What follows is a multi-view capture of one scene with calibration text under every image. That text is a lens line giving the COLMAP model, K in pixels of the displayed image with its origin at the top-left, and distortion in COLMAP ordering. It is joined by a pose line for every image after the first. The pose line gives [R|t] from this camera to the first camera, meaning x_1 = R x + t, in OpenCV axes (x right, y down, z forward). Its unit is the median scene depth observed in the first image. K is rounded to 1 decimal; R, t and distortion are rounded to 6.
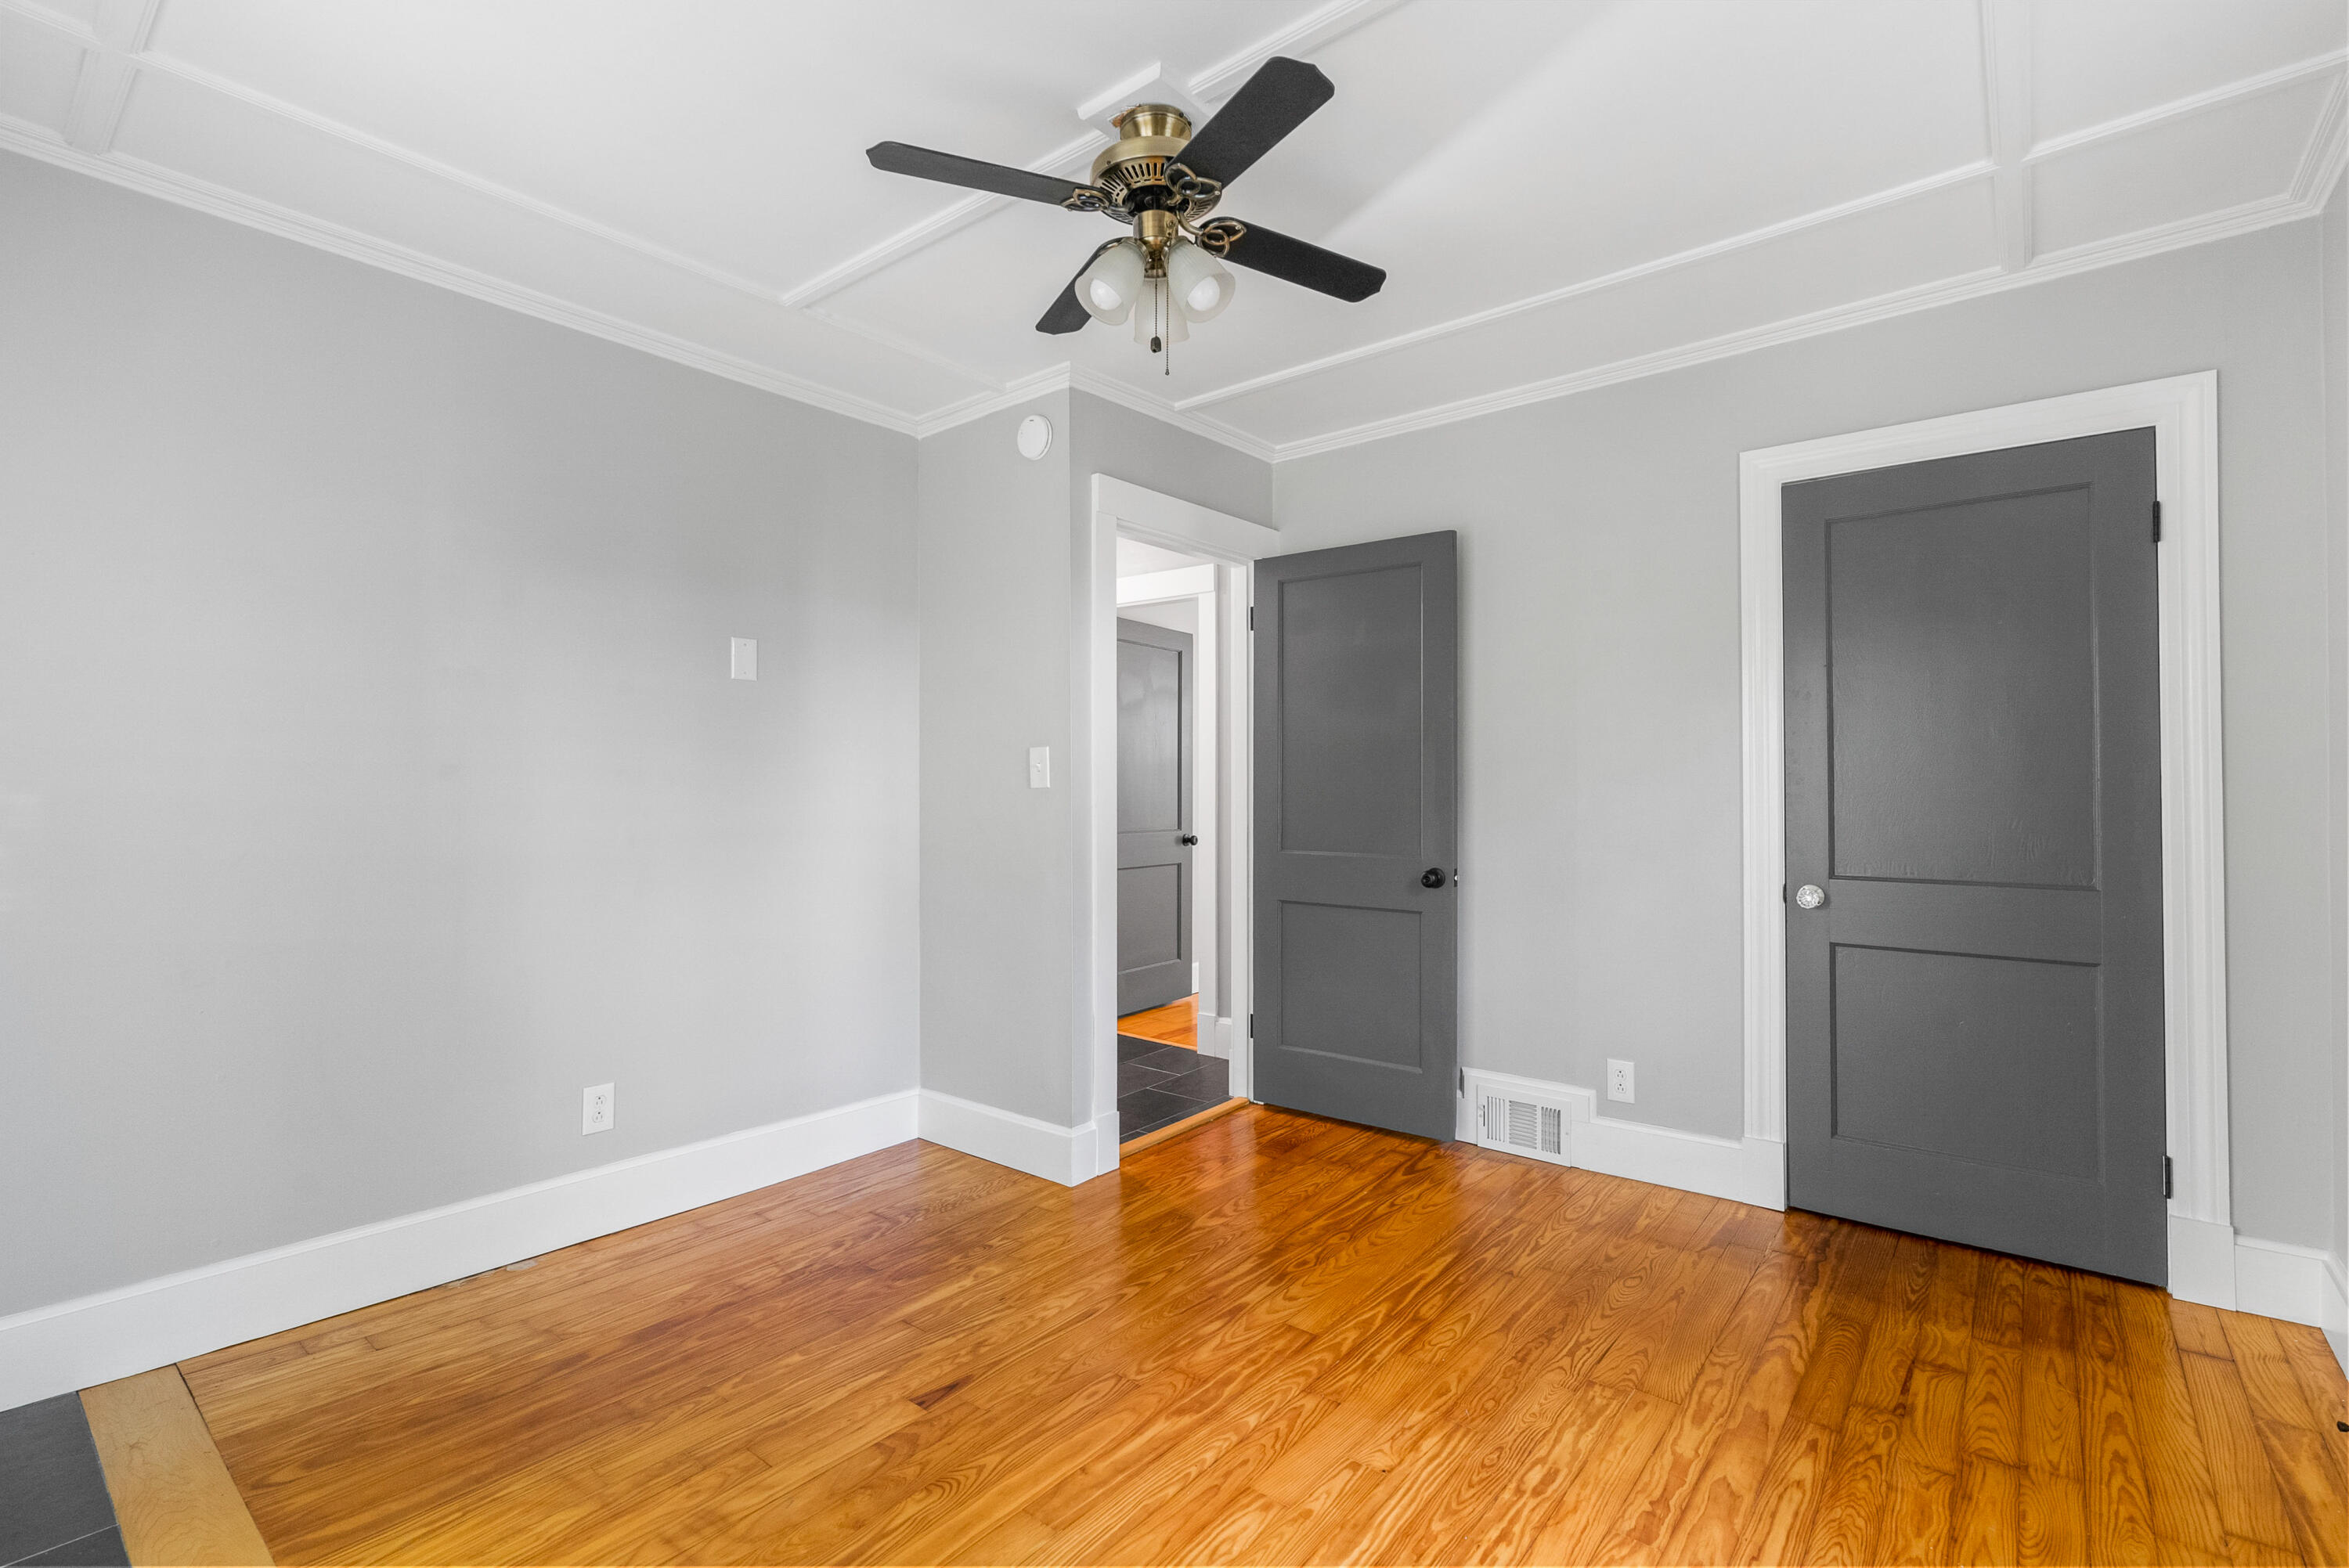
lens RADIAL K [[1064.2, 0, 1176.7], [0, 1064.2, 766.4], [0, 0, 1]] dist [-0.015403, 0.005791]
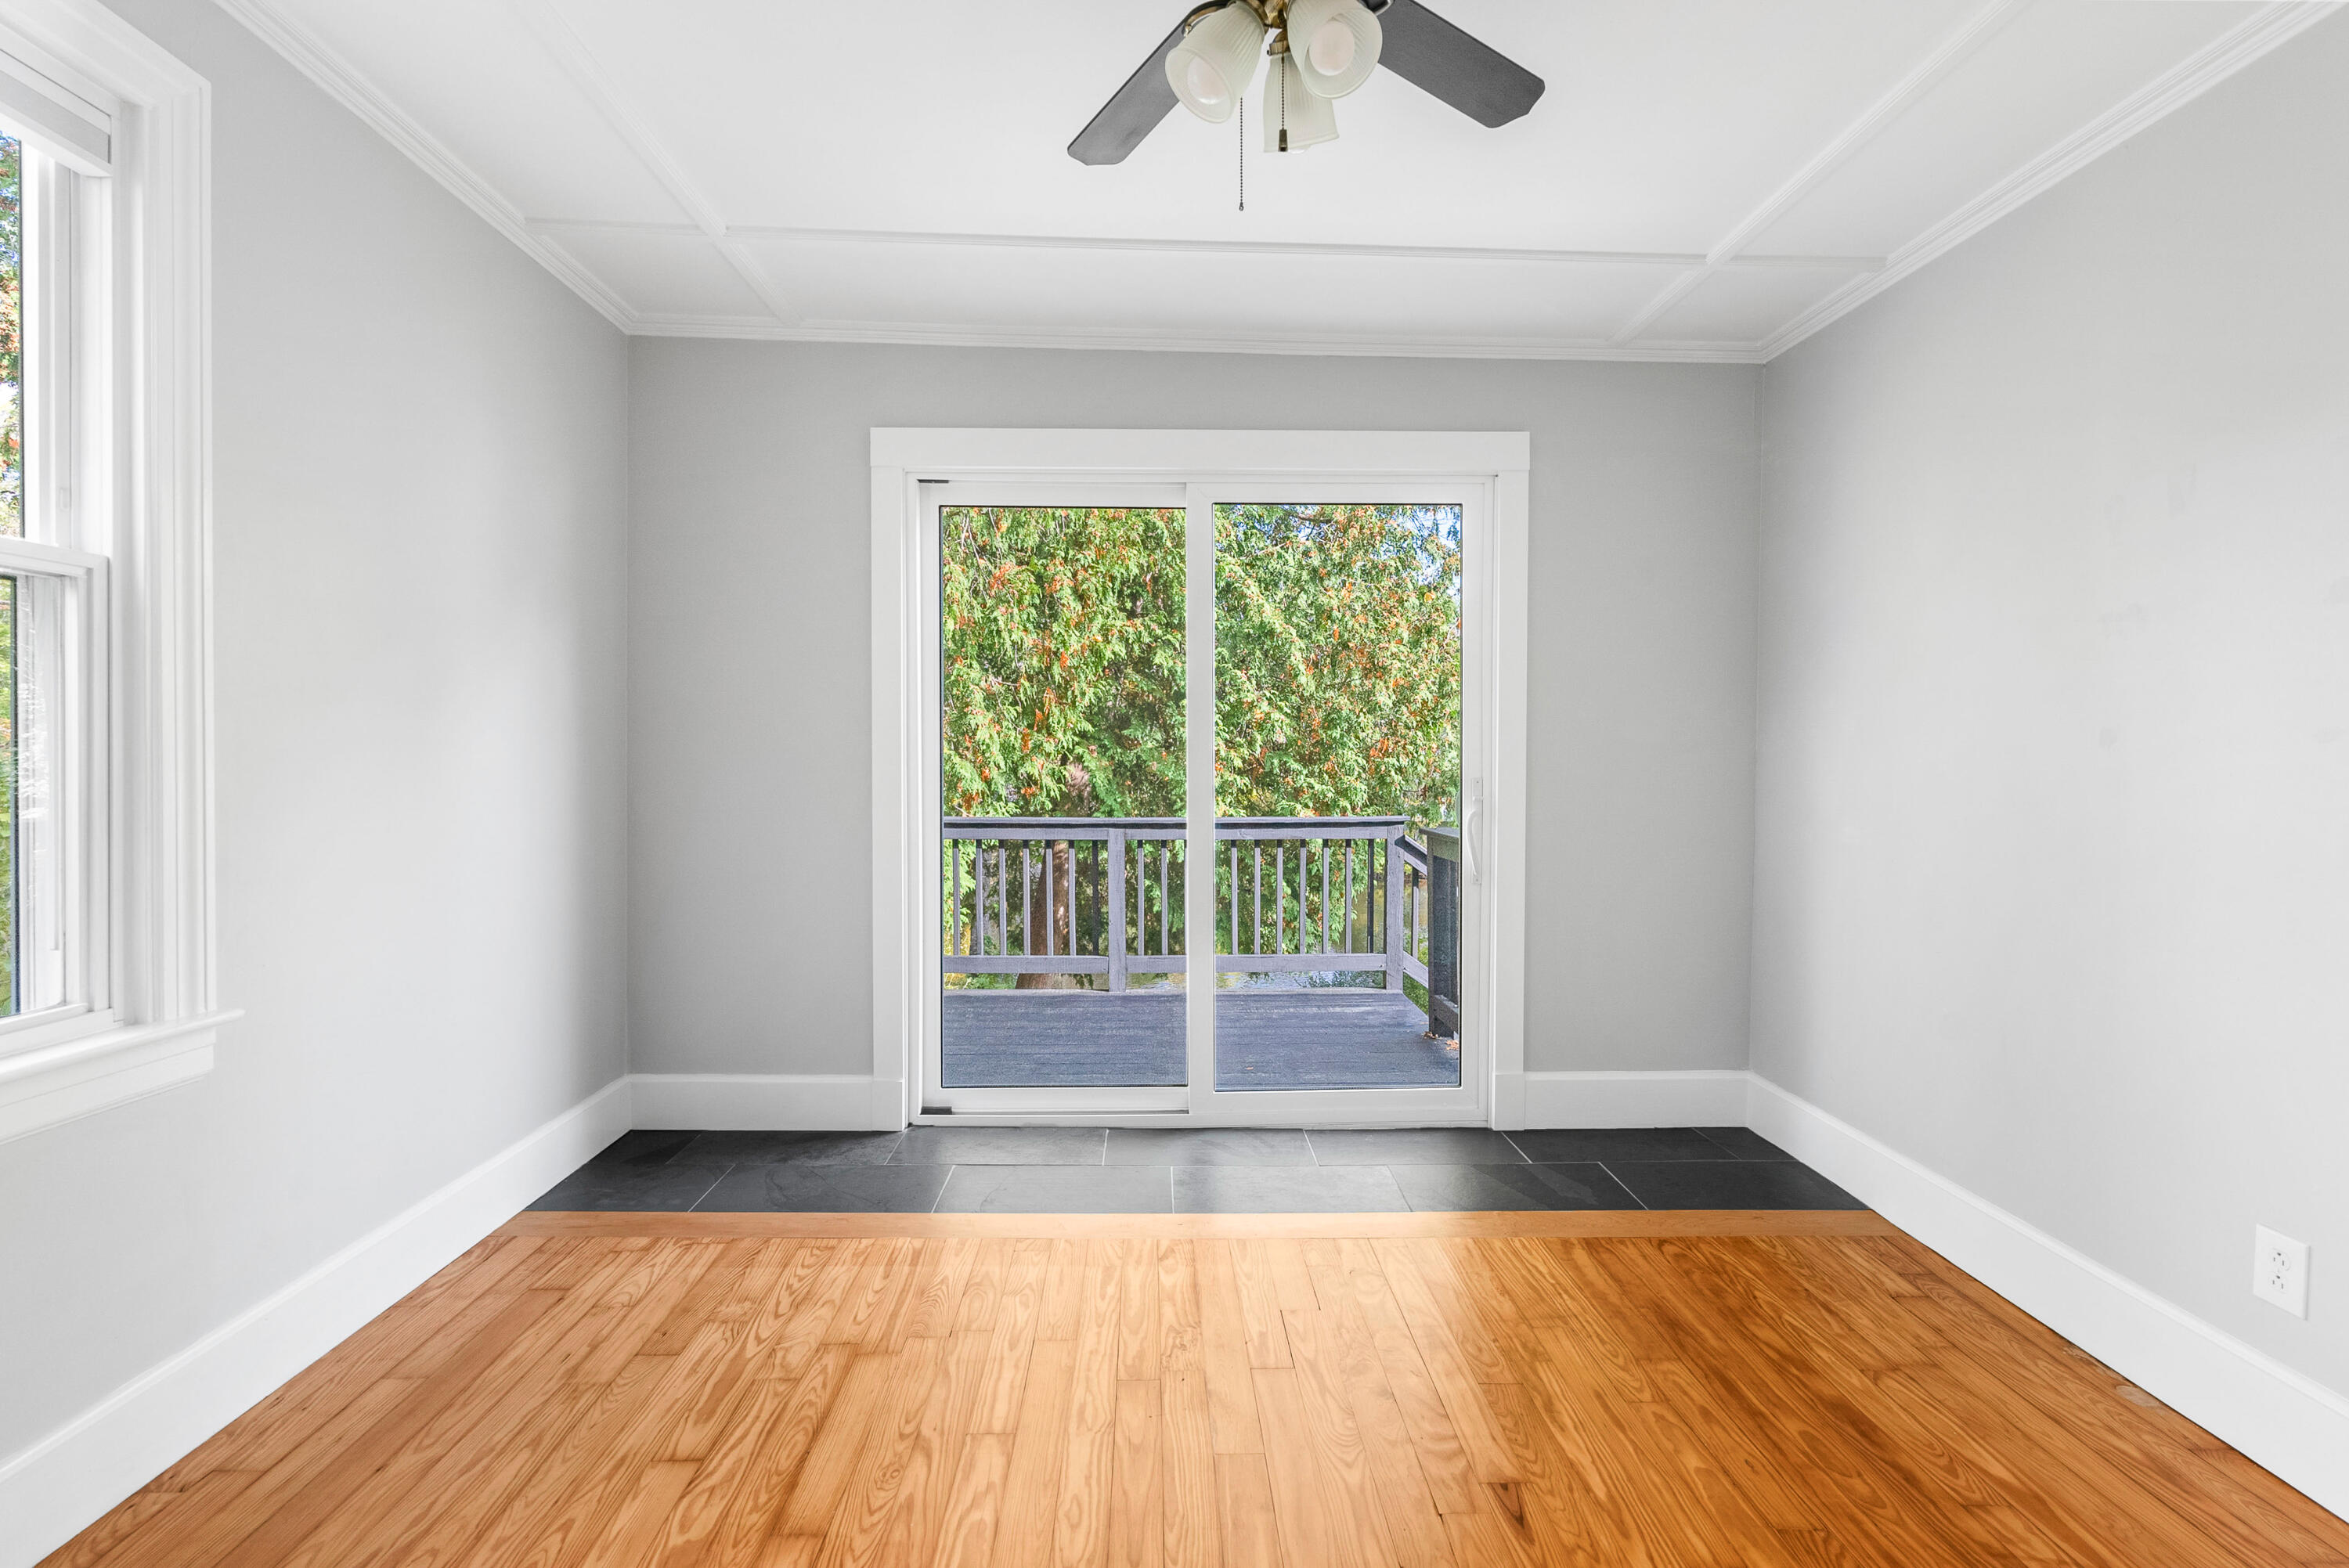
lens RADIAL K [[1064.2, 0, 1172.5], [0, 1064.2, 775.2], [0, 0, 1]] dist [-0.015403, 0.005791]
pose [[-0.754391, 0.009228, -0.656360, 0.426084], [0.000226, 0.999905, 0.013799, 0.025944], [0.656425, 0.010261, -0.754322, 1.245359]]
